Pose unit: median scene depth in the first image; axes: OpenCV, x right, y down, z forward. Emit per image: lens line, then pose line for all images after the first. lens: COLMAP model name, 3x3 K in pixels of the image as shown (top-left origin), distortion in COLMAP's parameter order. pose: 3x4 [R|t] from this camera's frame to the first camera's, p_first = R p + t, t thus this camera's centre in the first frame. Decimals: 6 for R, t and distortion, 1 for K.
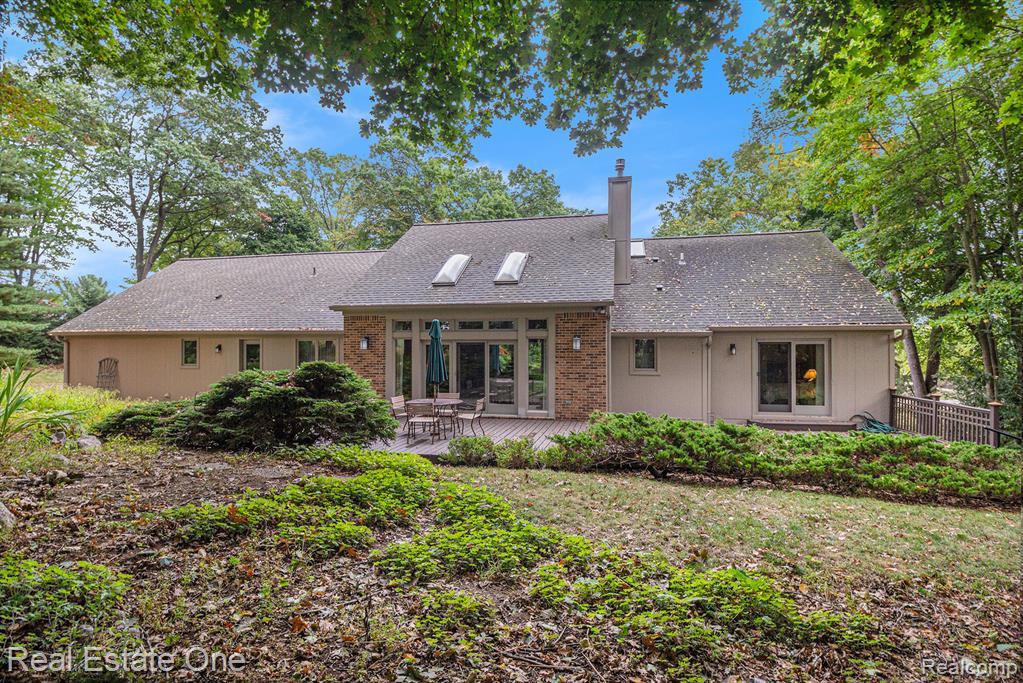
lens RADIAL K [[477.7, 0, 518.2], [0, 477.7, 351.3], [0, 0, 1]] dist [0.000206, -0.011929]
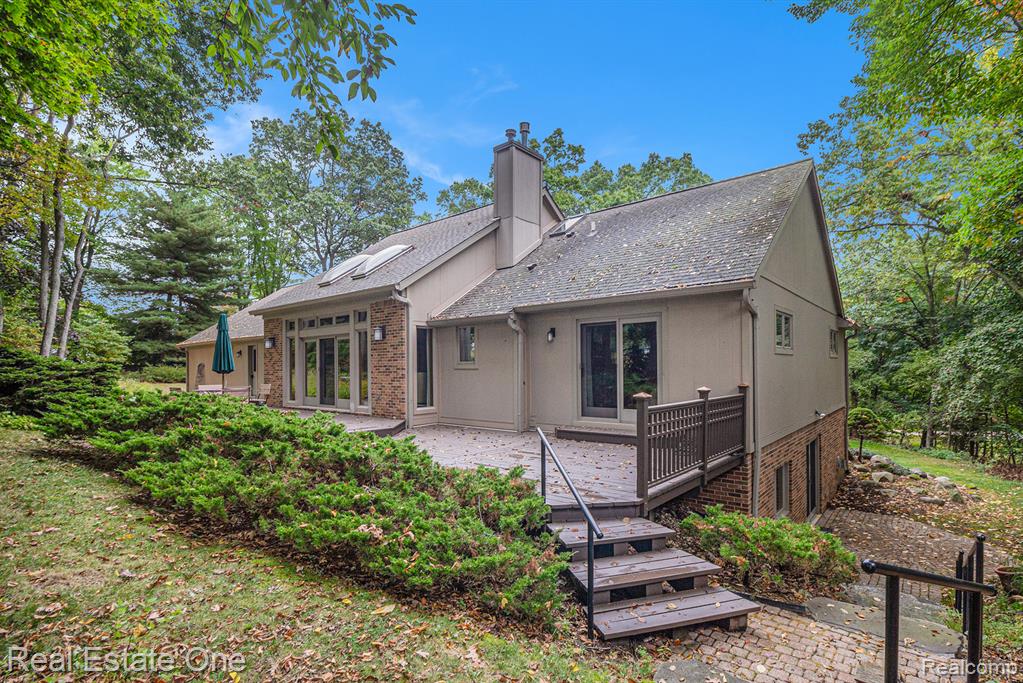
lens RADIAL K [[486.2, 0, 512.0], [0, 486.2, 369.7], [0, 0, 1]] dist [0.000058, -0.012752]
pose [[0.885816, -0.003972, -0.464021, 0.763467], [0.004901, 0.999988, 0.000796, 0.051937], [0.464012, -0.002979, 0.885824, 0.270425]]
